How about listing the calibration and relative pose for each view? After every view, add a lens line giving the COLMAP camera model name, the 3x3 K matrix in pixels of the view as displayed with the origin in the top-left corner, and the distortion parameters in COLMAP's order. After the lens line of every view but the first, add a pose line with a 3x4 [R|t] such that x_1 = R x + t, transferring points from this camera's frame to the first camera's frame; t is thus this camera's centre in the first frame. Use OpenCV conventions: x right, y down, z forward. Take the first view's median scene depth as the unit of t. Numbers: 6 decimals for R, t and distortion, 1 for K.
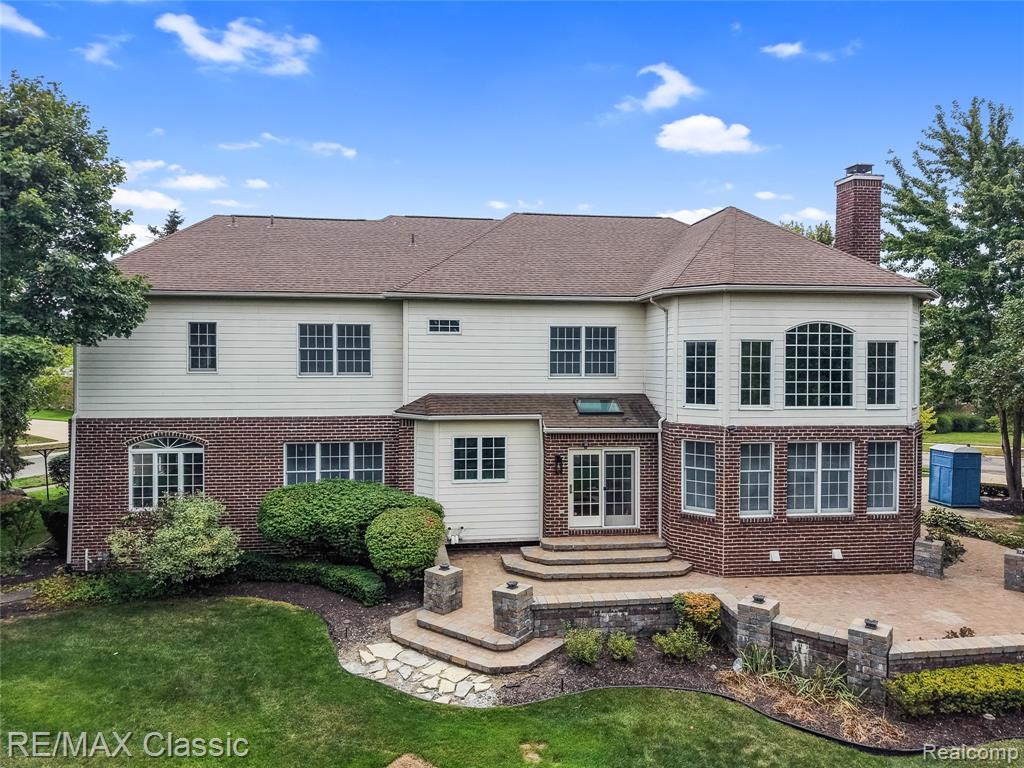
lens RADIAL K [[698.5, 0, 508.8], [0, 698.5, 367.7], [0, 0, 1]] dist [0.054966, -0.049557]
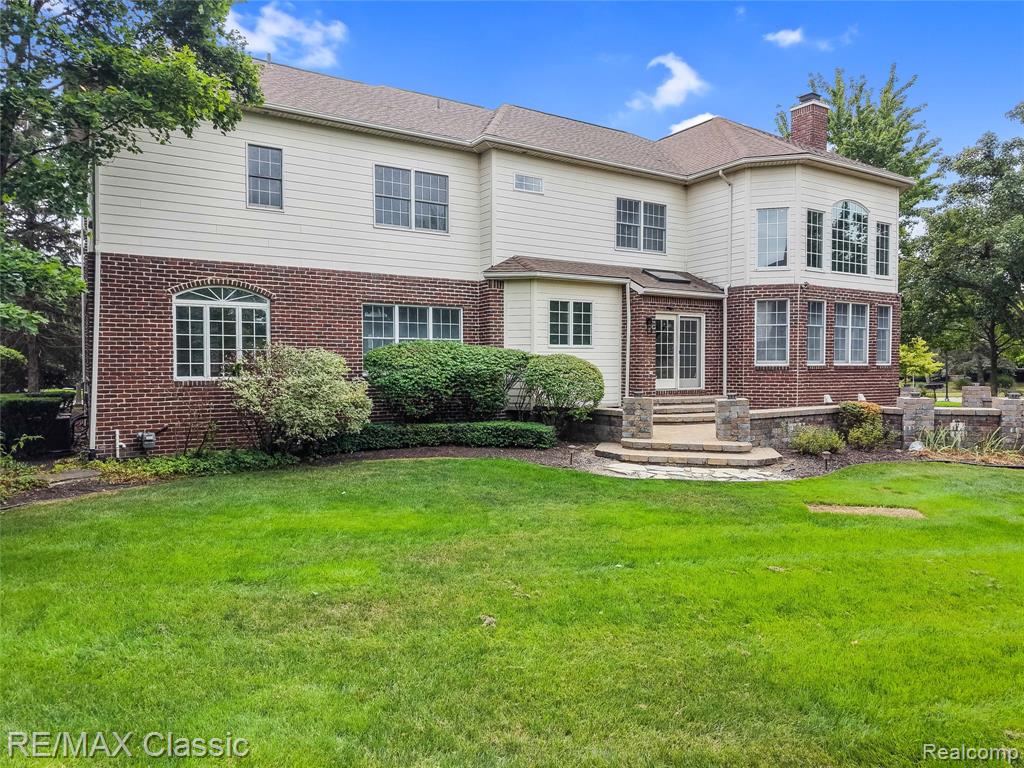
lens RADIAL K [[698.5, 0, 510.8], [0, 698.5, 388.9], [0, 0, 1]] dist [0.054966, -0.049557]
pose [[0.909278, -0.018645, 0.415771, -0.523801], [0.011137, 0.999728, 0.020475, 0.201021], [-0.416040, -0.013988, 0.909239, 0.149099]]
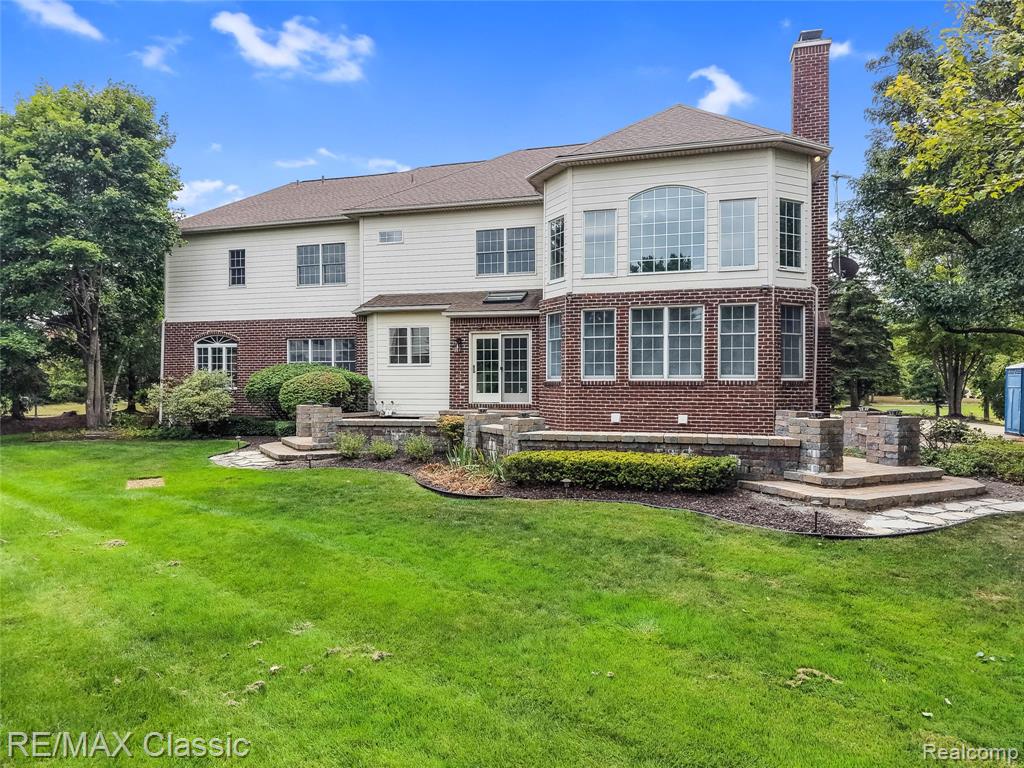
lens RADIAL K [[698.5, 0, 512.0], [0, 698.5, 387.9], [0, 0, 1]] dist [0.054966, -0.049557]
pose [[0.907894, -0.000466, -0.419201, 0.606039], [-0.005410, 0.999903, -0.012827, 0.215092], [0.419166, 0.013913, 0.907803, 0.008402]]
